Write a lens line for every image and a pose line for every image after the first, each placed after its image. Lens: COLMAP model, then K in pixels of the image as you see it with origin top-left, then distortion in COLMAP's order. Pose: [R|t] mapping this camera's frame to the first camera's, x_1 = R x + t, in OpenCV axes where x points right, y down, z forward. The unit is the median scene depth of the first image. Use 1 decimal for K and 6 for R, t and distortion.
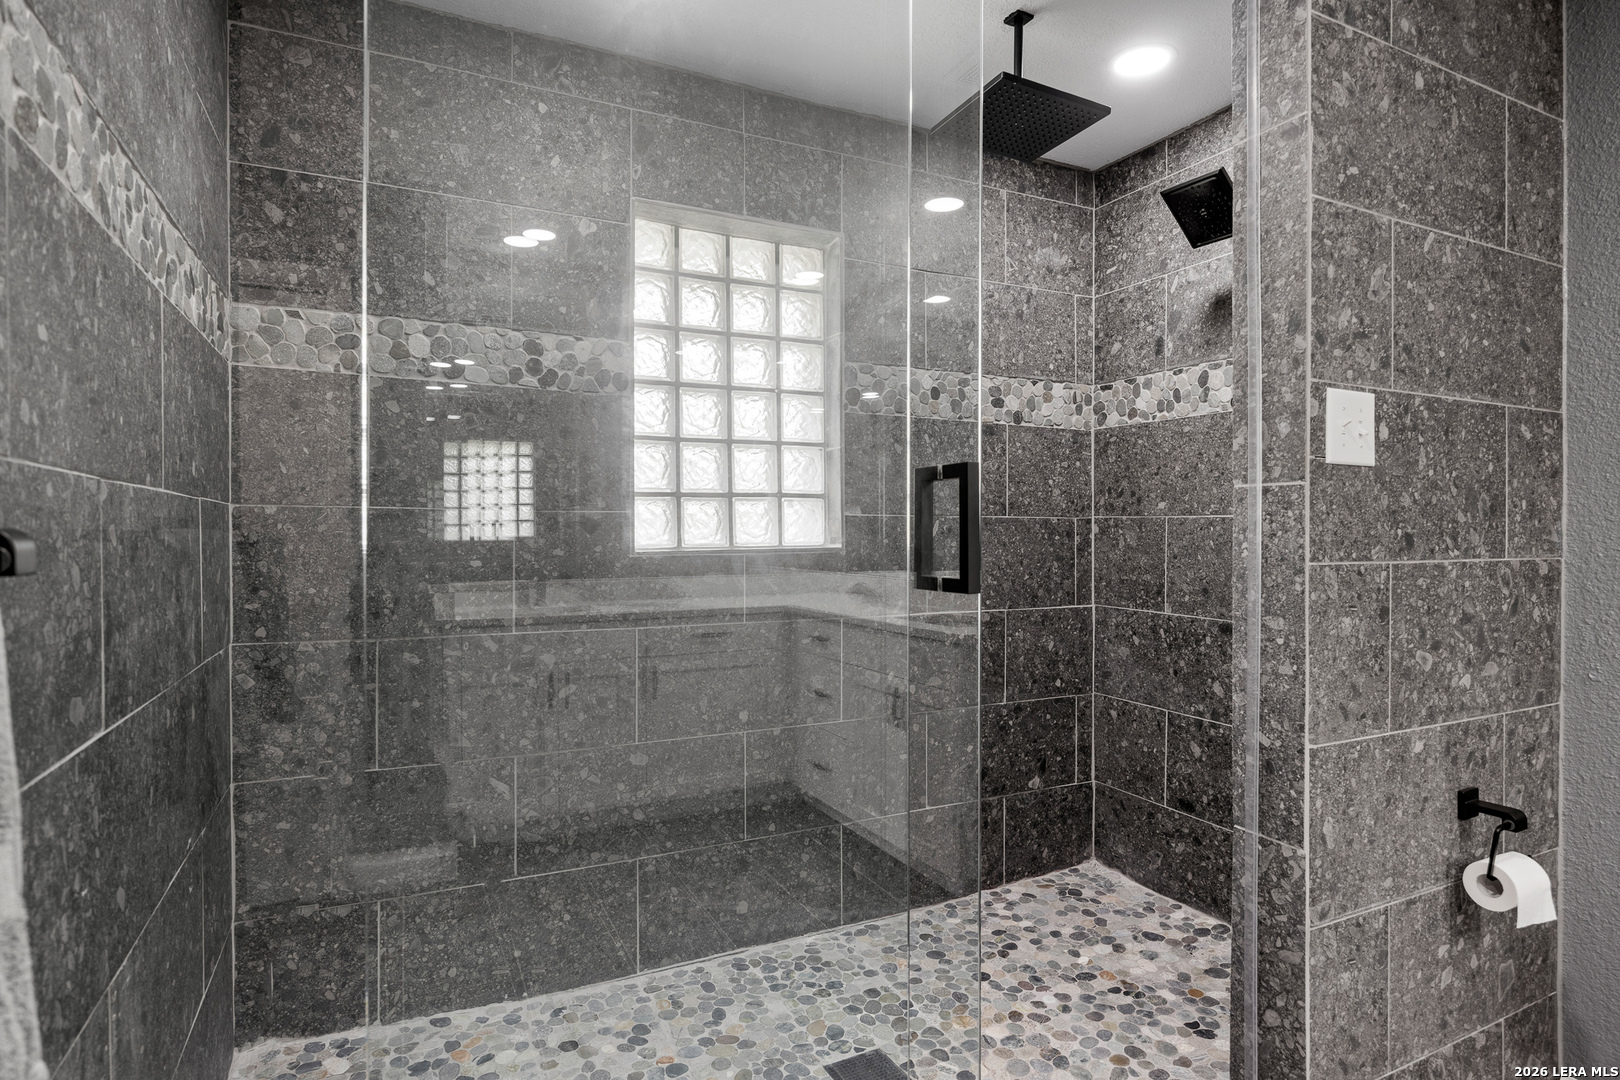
lens RADIAL K [[833.8, 0, 808.8], [0, 833.8, 534.6], [0, 0, 1]] dist [-0.002872, -0.000668]
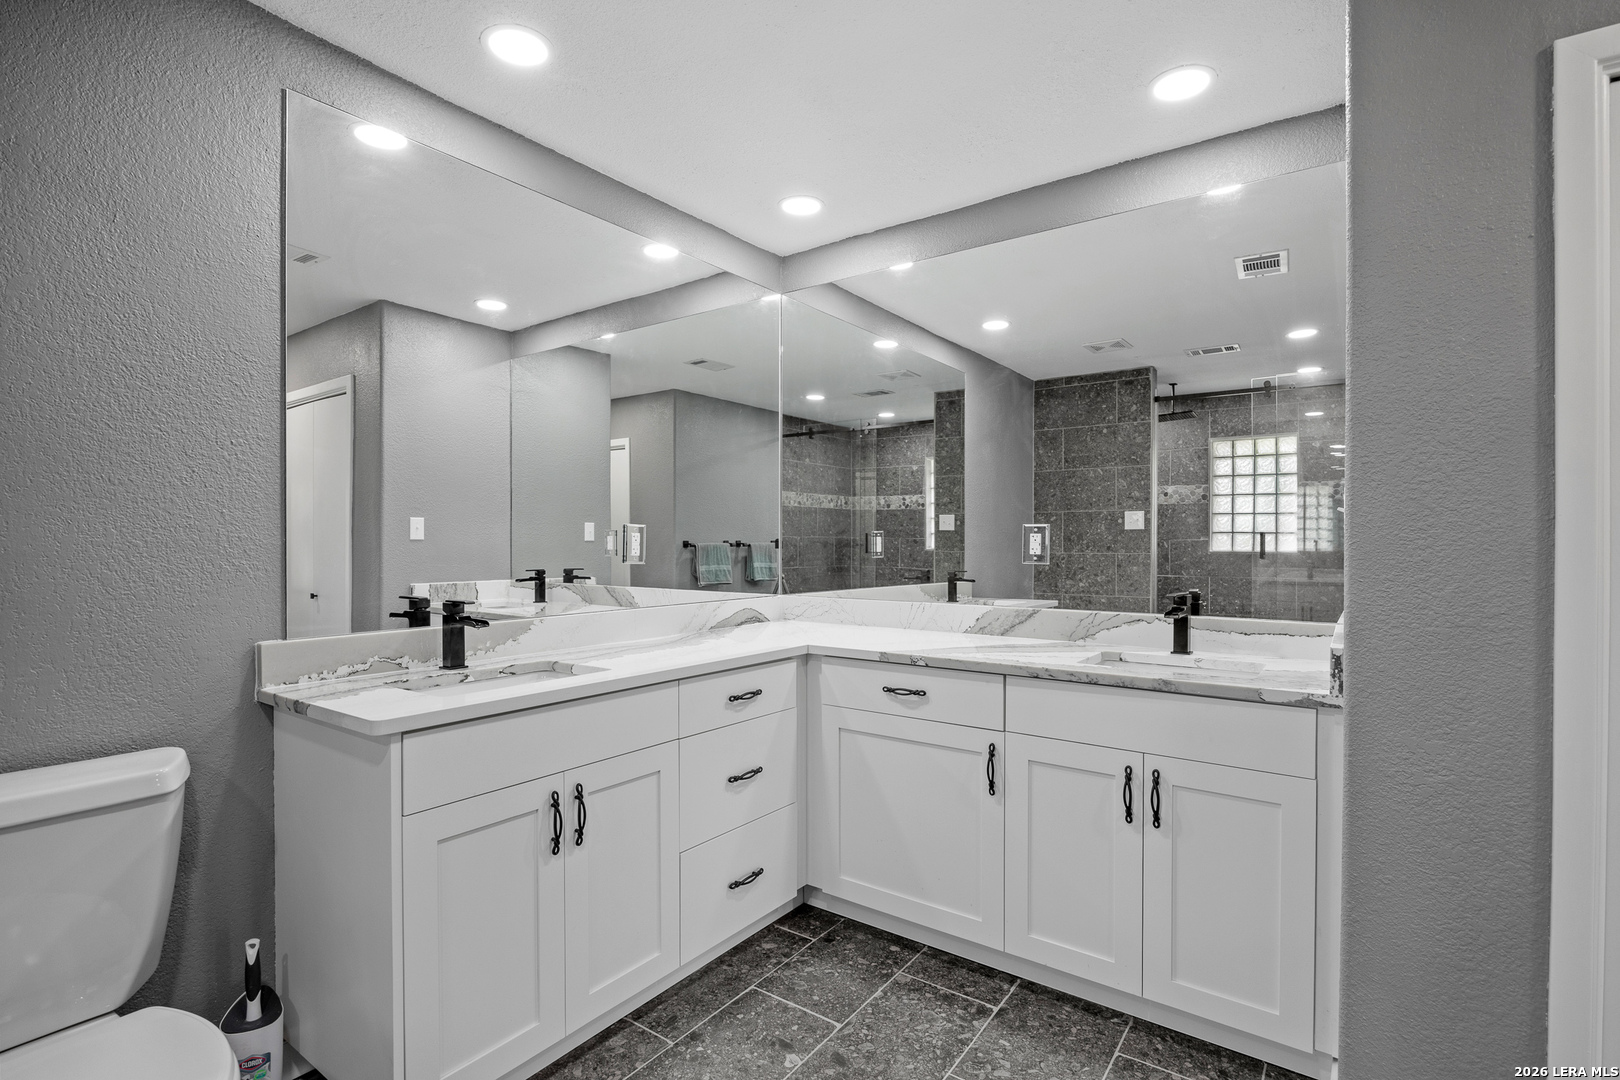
lens RADIAL K [[780.7, 0, 810.7], [0, 780.7, 542.2], [0, 0, 1]] dist [-0.000349, -0.000035]
pose [[0.454772, 0.003810, -0.890600, 3.061572], [-0.012916, 0.999914, -0.002318, 0.002895], [0.890514, 0.012558, 0.454782, -1.227213]]
